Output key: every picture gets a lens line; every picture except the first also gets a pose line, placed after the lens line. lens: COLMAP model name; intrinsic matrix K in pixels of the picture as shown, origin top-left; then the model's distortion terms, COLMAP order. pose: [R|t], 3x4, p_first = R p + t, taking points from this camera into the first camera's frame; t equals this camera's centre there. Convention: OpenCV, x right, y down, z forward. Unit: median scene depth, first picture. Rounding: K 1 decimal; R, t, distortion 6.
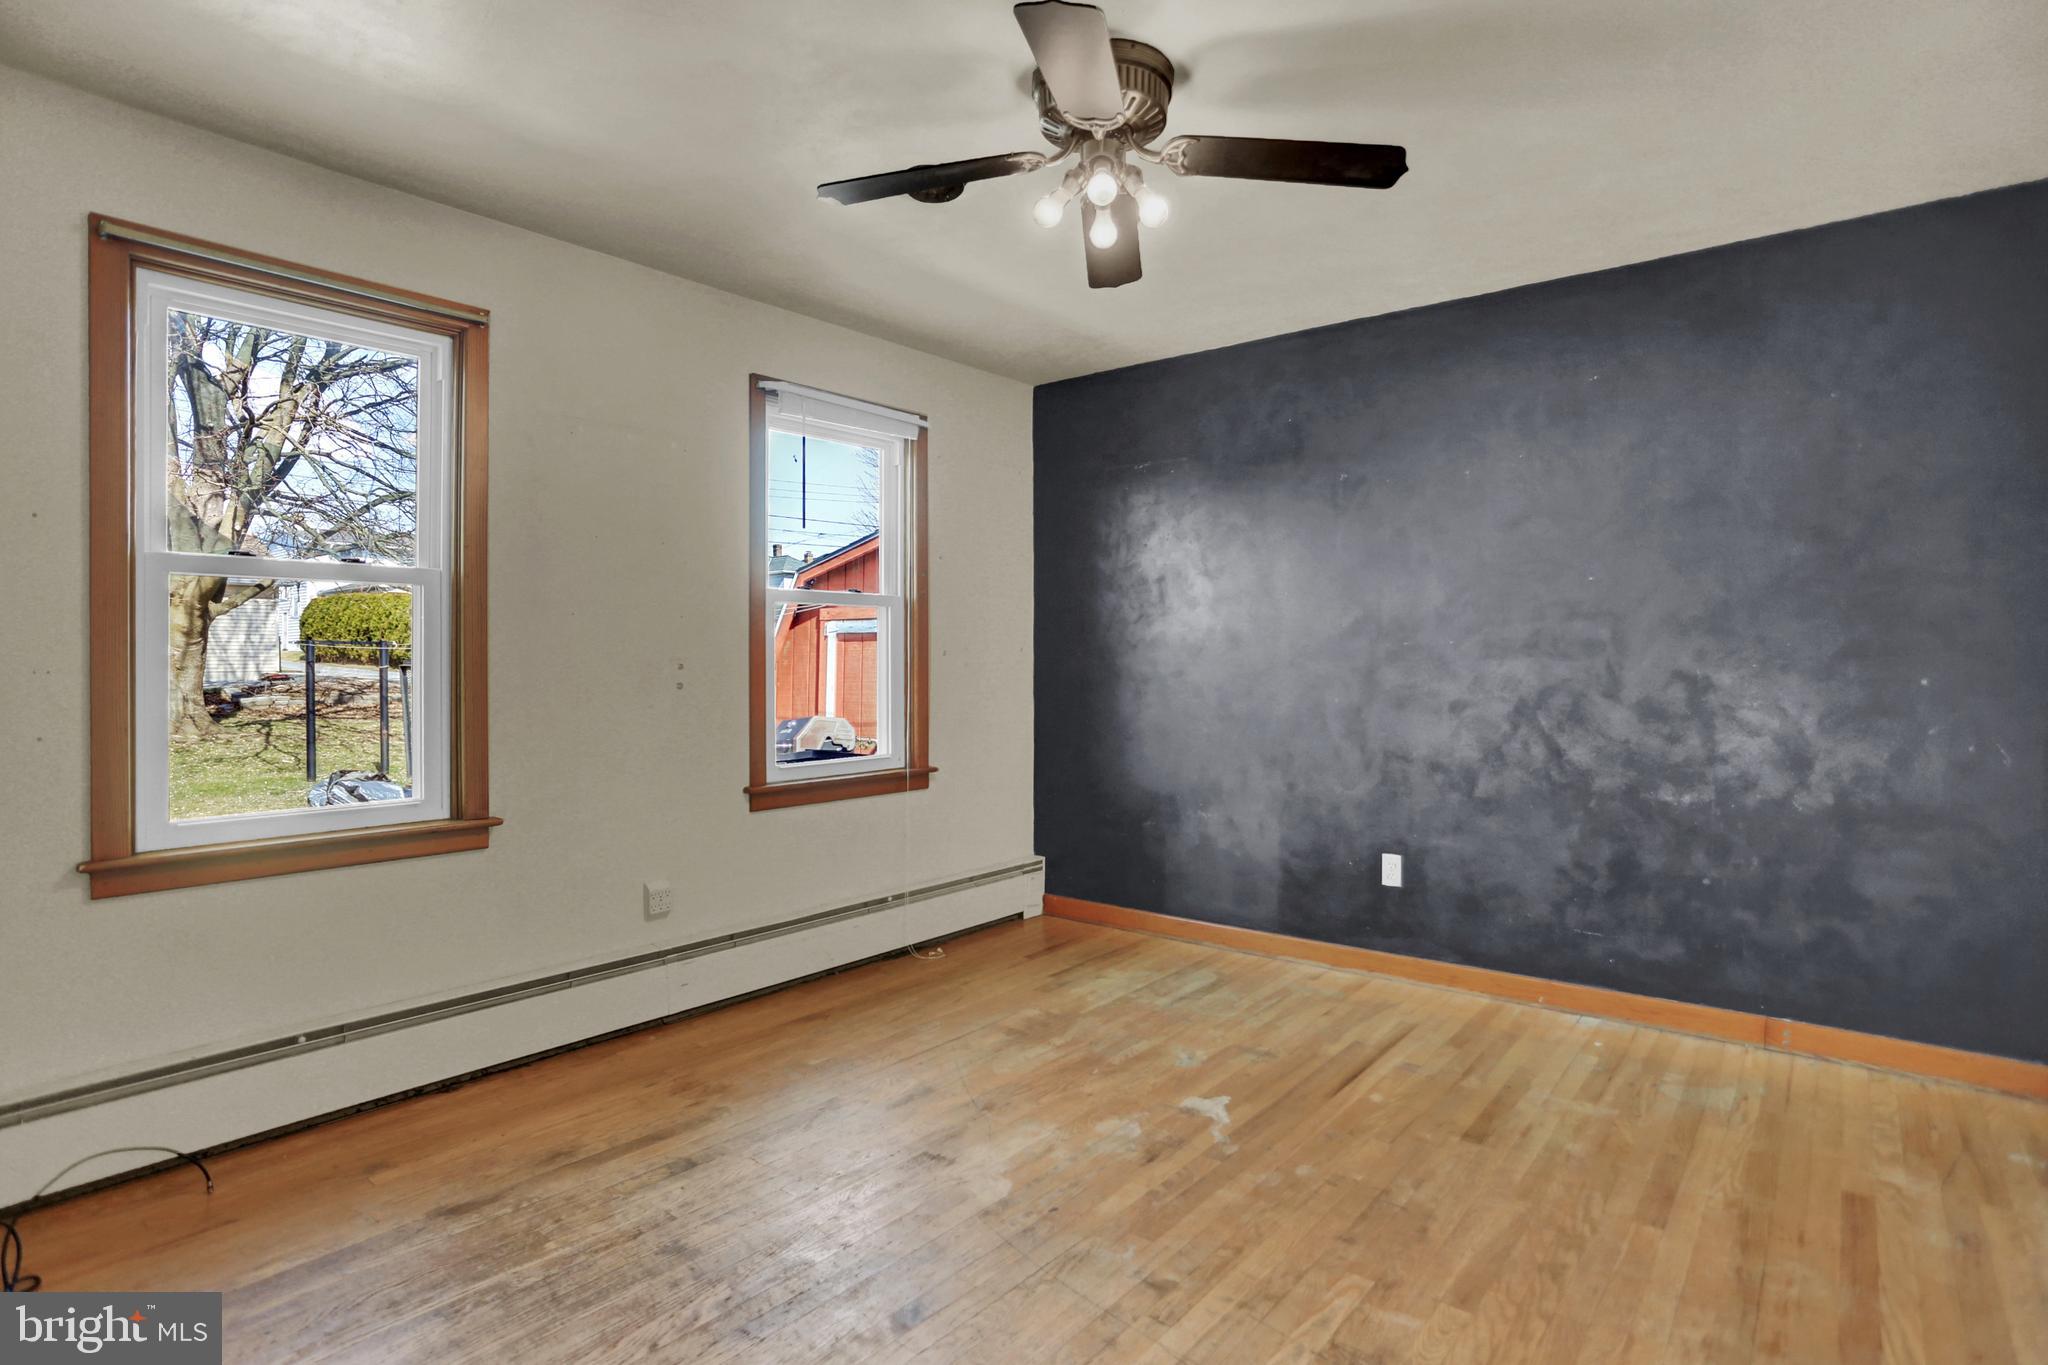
lens RADIAL K [[1056.7, 0, 1020.3], [0, 1056.7, 612.6], [0, 0, 1]] dist [-0.071542, 0.032247]
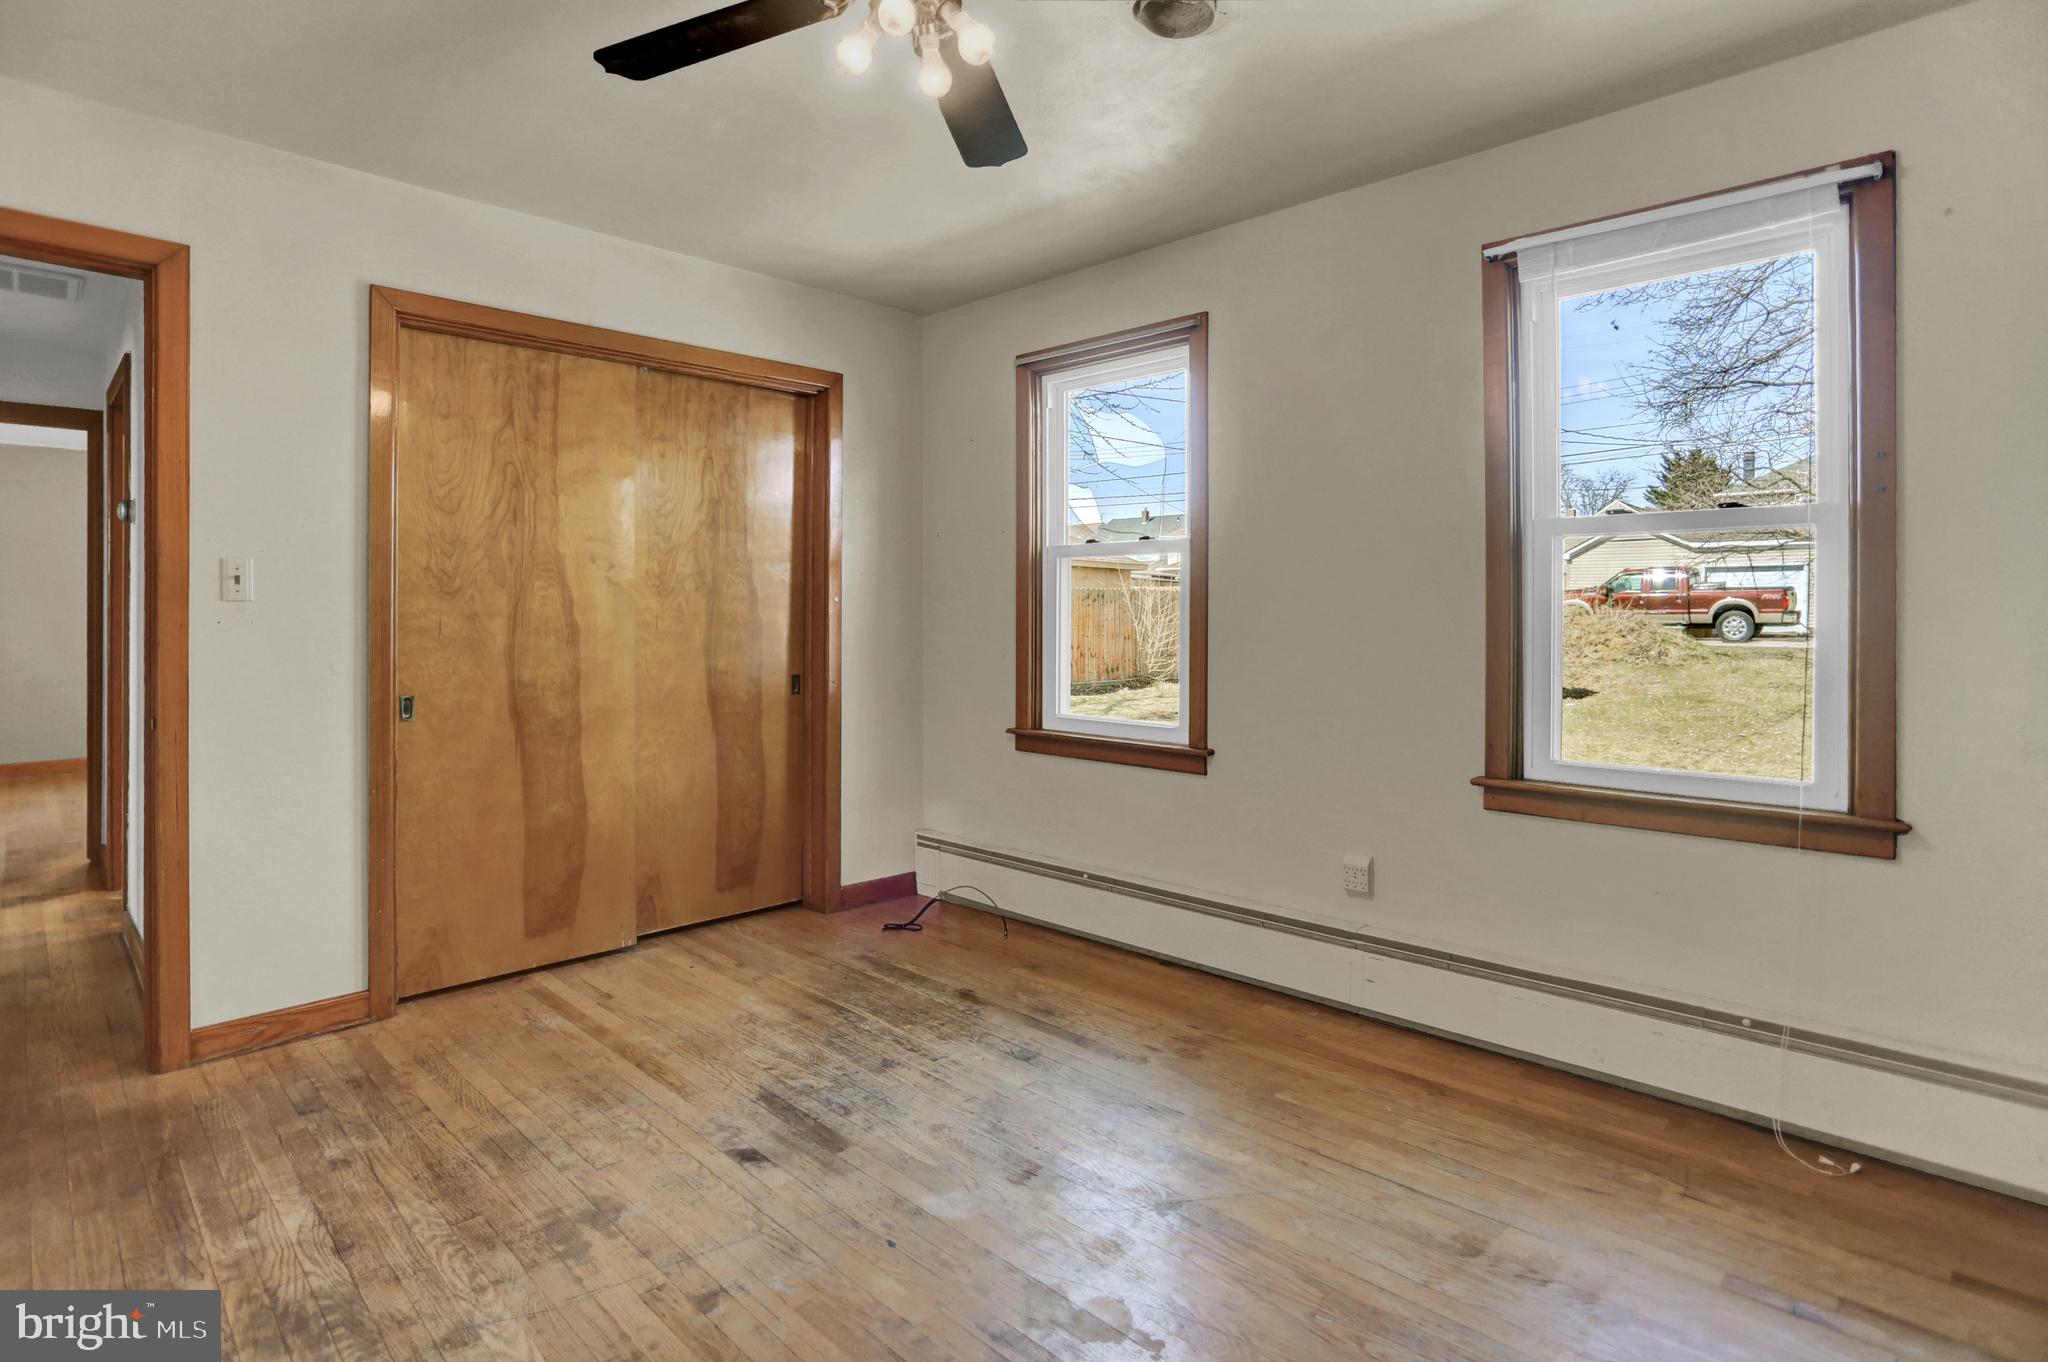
lens RADIAL K [[1056.7, 0, 1020.3], [0, 1056.7, 611.1], [0, 0, 1]] dist [-0.071542, 0.032247]
pose [[-0.106449, -0.008059, -0.994286, 0.828038], [0.040860, 0.999087, -0.012473, 0.061897], [0.993478, -0.041954, -0.106022, 1.148719]]
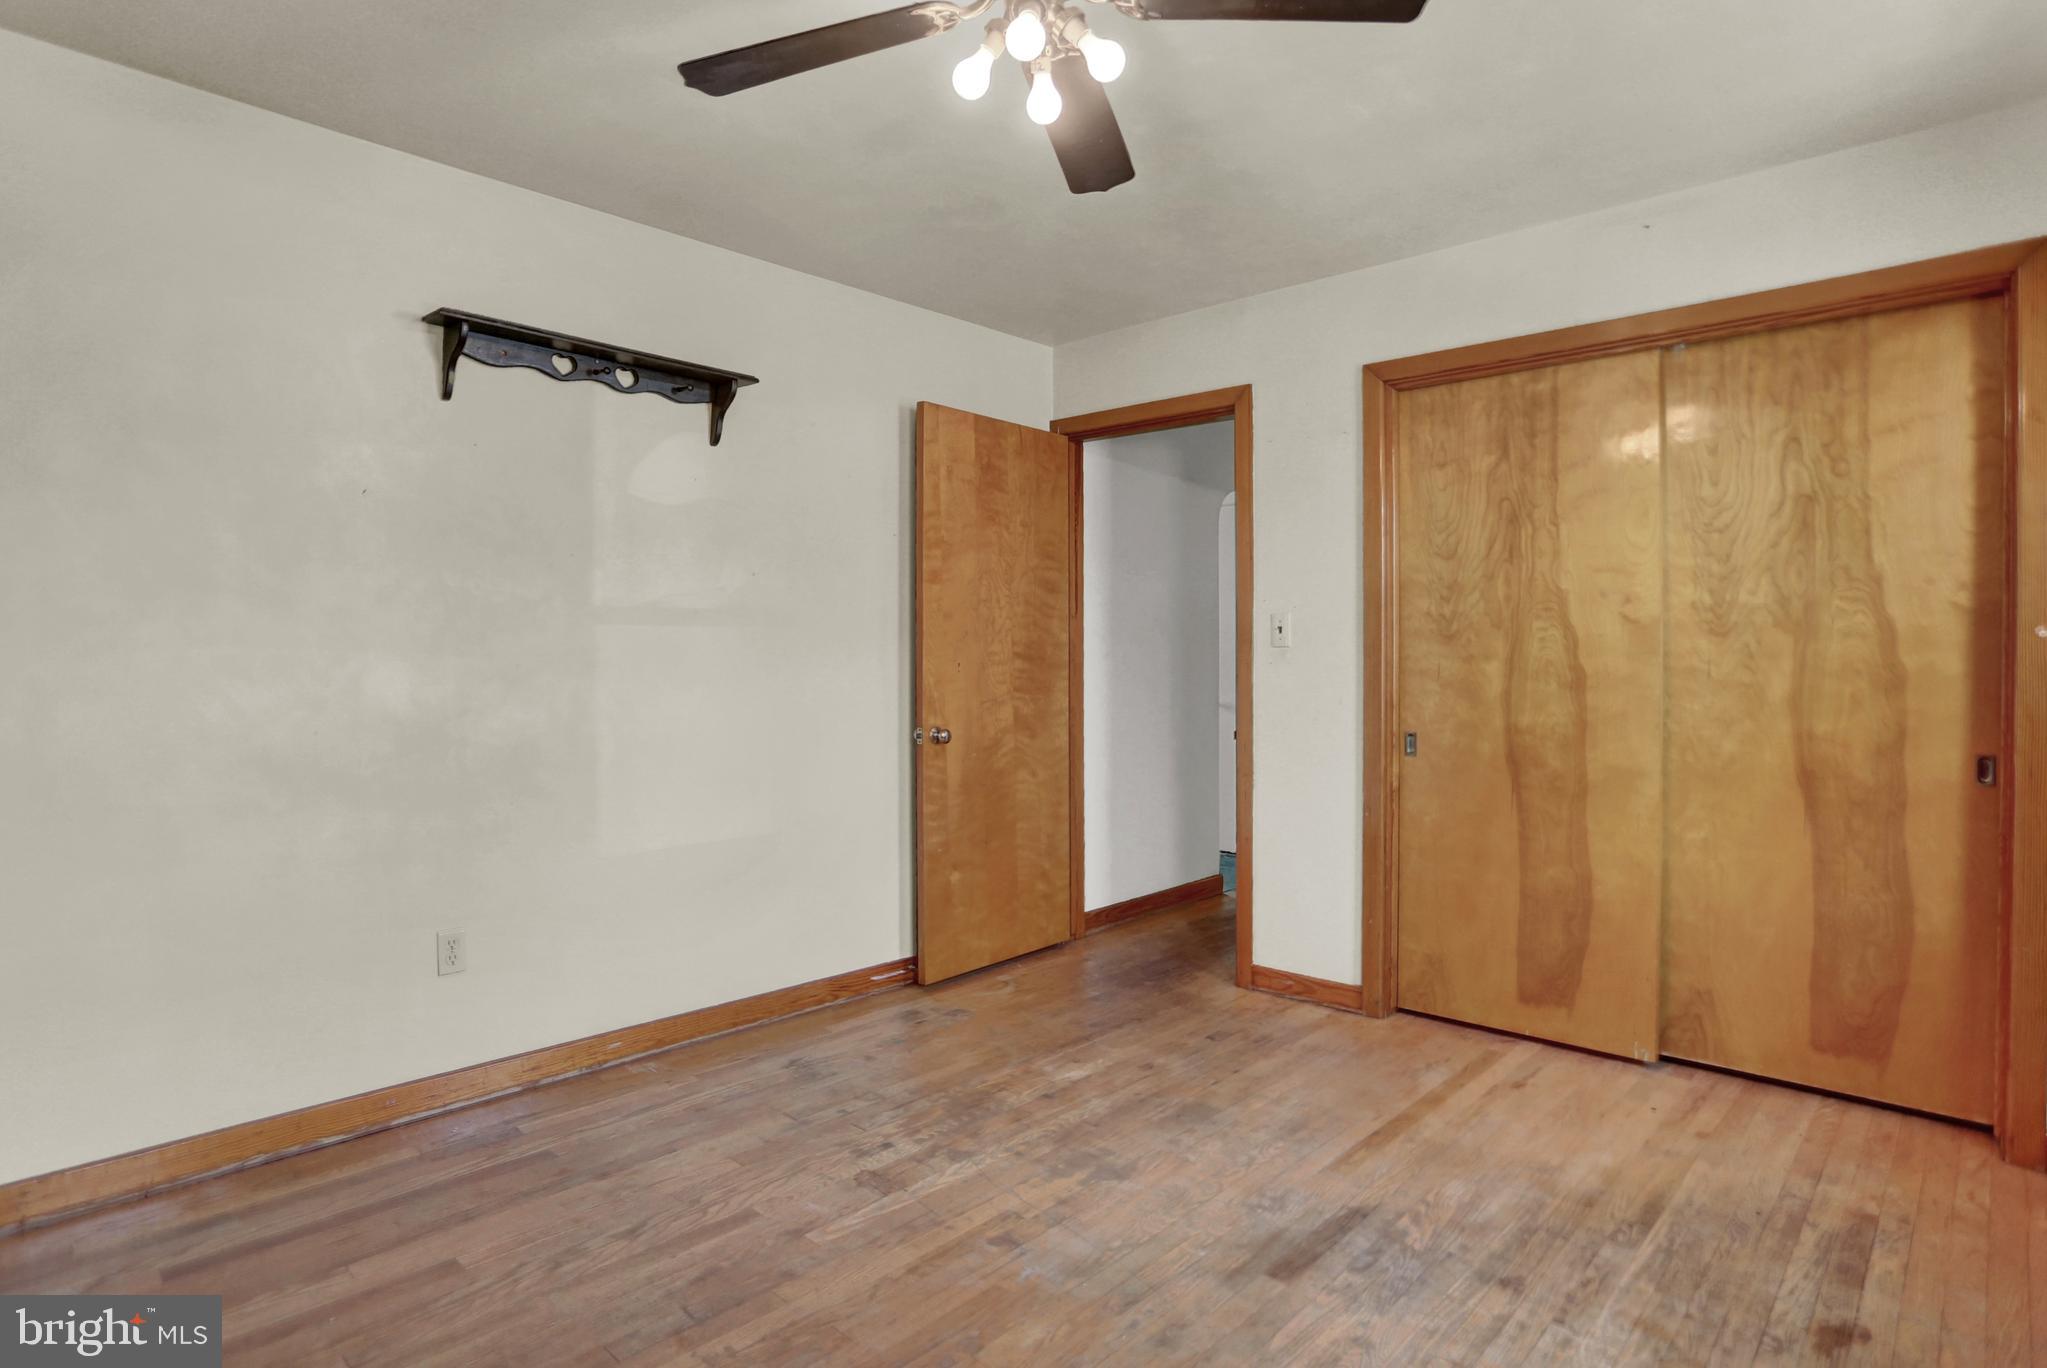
lens RADIAL K [[1075.3, 0, 979.0], [0, 1075.3, 656.8], [0, 0, 1]] dist [-0.039016, 0.000674]
pose [[-0.994545, -0.001251, 0.104298, 0.039911], [-0.004603, 0.999481, -0.031896, 0.067273], [-0.104204, -0.032203, -0.994034, 1.752021]]
